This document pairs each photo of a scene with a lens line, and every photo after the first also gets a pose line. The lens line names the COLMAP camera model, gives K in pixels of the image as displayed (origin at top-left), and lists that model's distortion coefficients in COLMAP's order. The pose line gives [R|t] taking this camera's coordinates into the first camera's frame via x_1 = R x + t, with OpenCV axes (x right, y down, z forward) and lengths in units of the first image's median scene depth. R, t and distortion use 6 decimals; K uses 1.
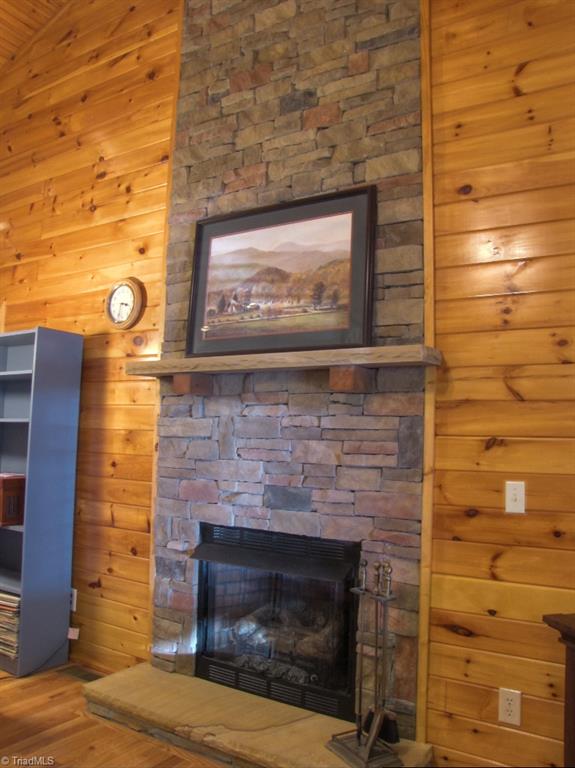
lens RADIAL K [[639.5, 0, 287.5], [0, 639.5, 384.0], [0, 0, 1]] dist [-0.095778, 0.008894]
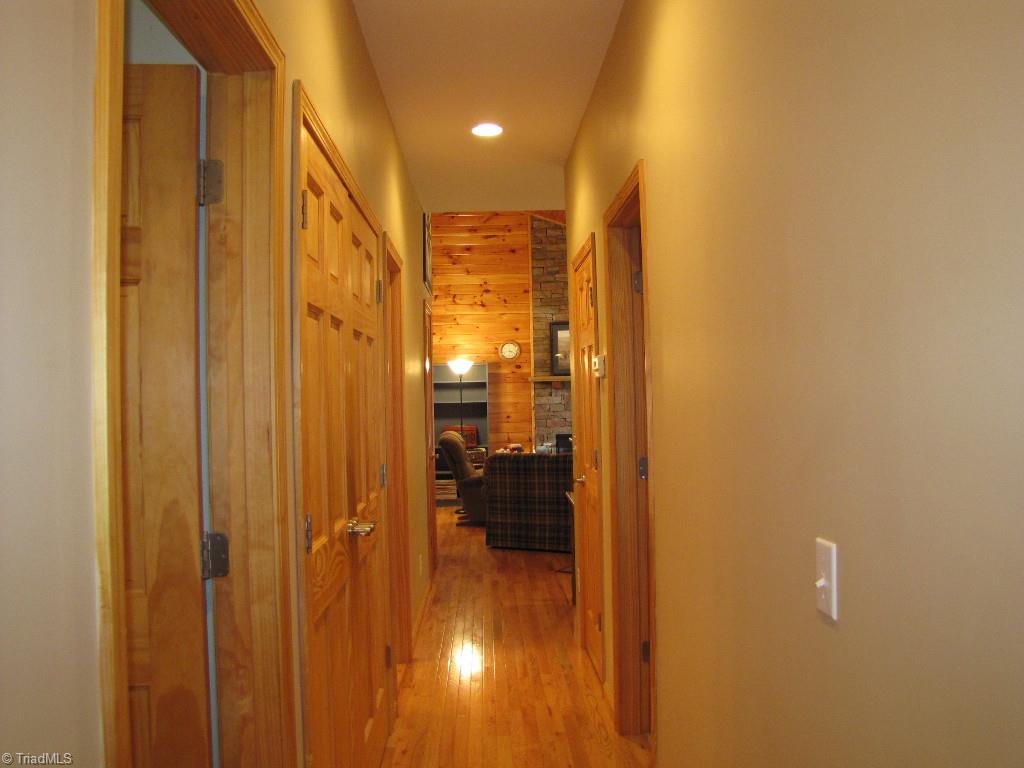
lens RADIAL K [[852.6, 0, 512.0], [0, 852.6, 384.0], [0, 0, 1]] dist [-0.095778, 0.008894]
pose [[0.823897, -0.036321, 0.565574, -2.158552], [-0.001077, 0.997842, 0.065651, -0.220764], [-0.566738, -0.054699, 0.822080, -1.736153]]
